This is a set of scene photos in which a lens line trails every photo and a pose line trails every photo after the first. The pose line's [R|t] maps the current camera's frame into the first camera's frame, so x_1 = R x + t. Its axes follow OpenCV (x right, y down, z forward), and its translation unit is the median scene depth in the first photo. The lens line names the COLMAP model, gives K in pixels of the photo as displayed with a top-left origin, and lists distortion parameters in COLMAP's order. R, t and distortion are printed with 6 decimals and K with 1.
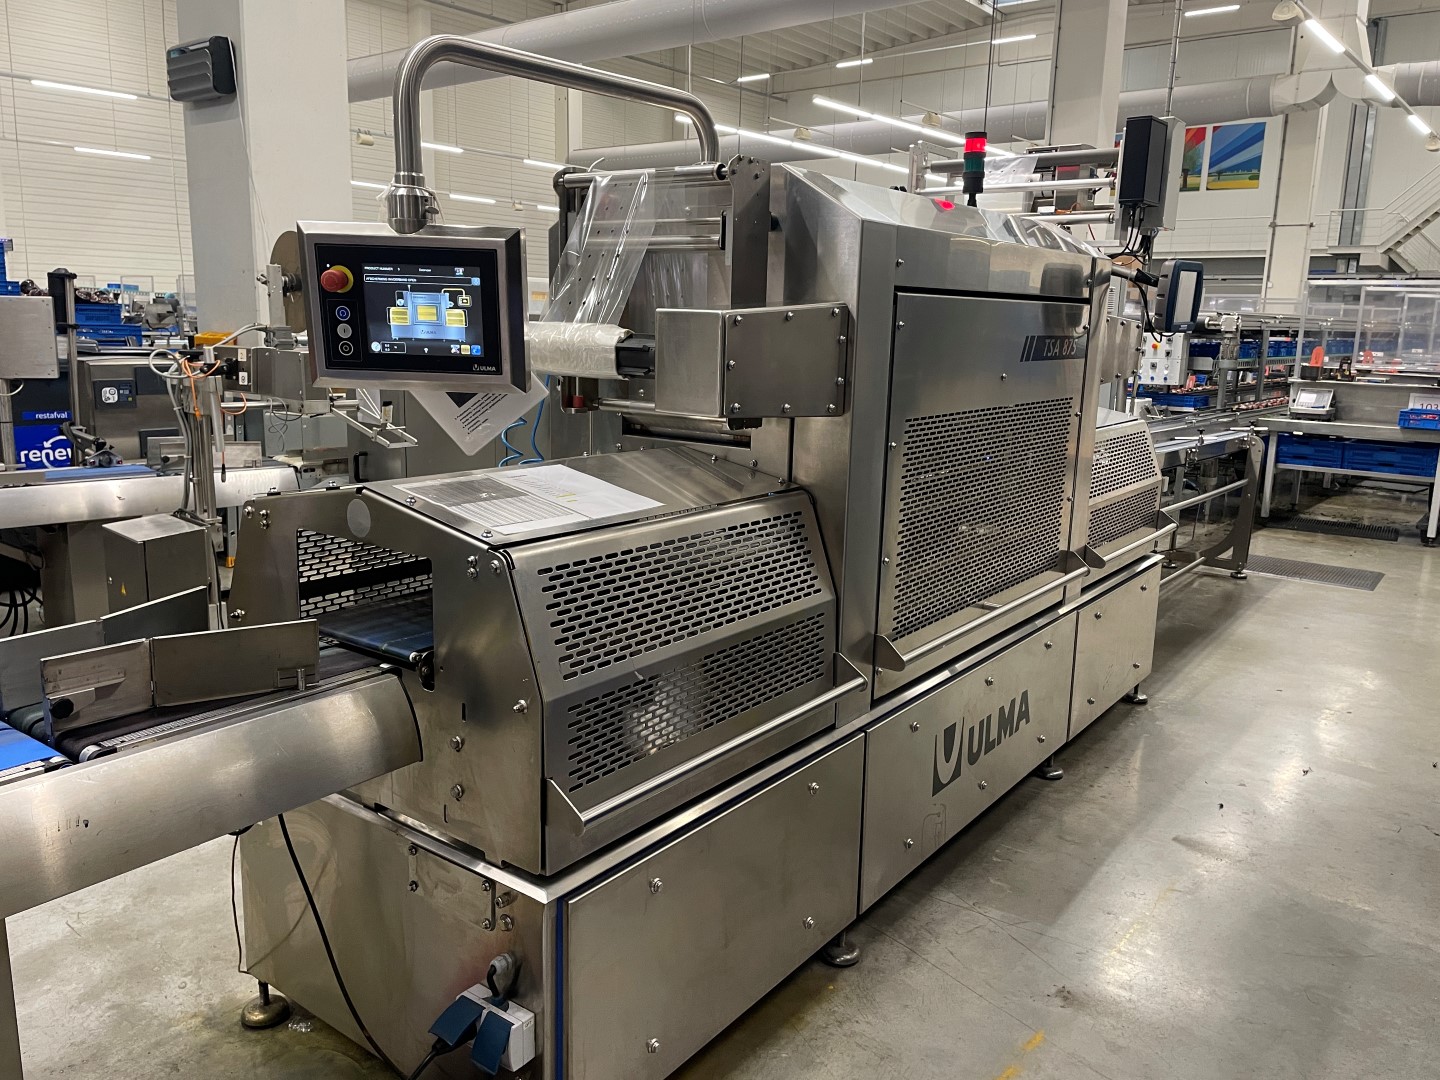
lens RADIAL K [[1087.0, 0, 711.3], [0, 1087.0, 543.2], [0, 0, 1]] dist [0.100508, -0.134442]
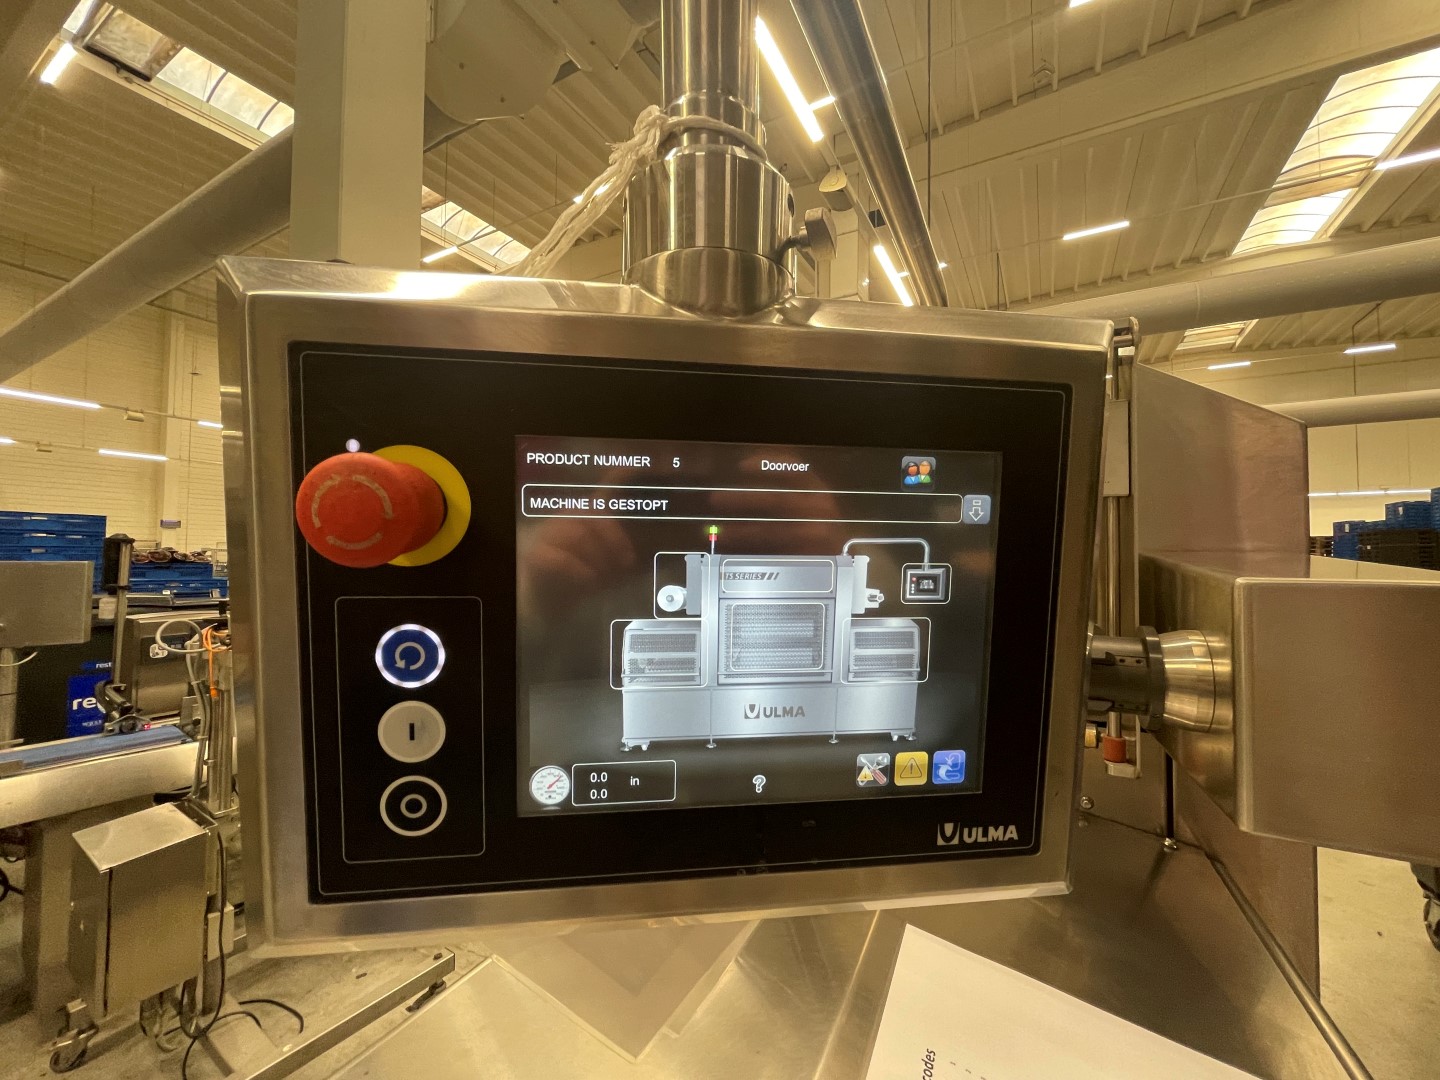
lens RADIAL K [[581.0, 0, 722.8], [0, 581.0, 539.1], [0, 0, 1]] dist [-0.002302, 0.000156]
pose [[0.982581, -0.012087, 0.185443, -0.292247], [0.054821, 0.972328, -0.227098, -0.200413], [-0.177567, 0.233308, 0.956053, 0.865268]]
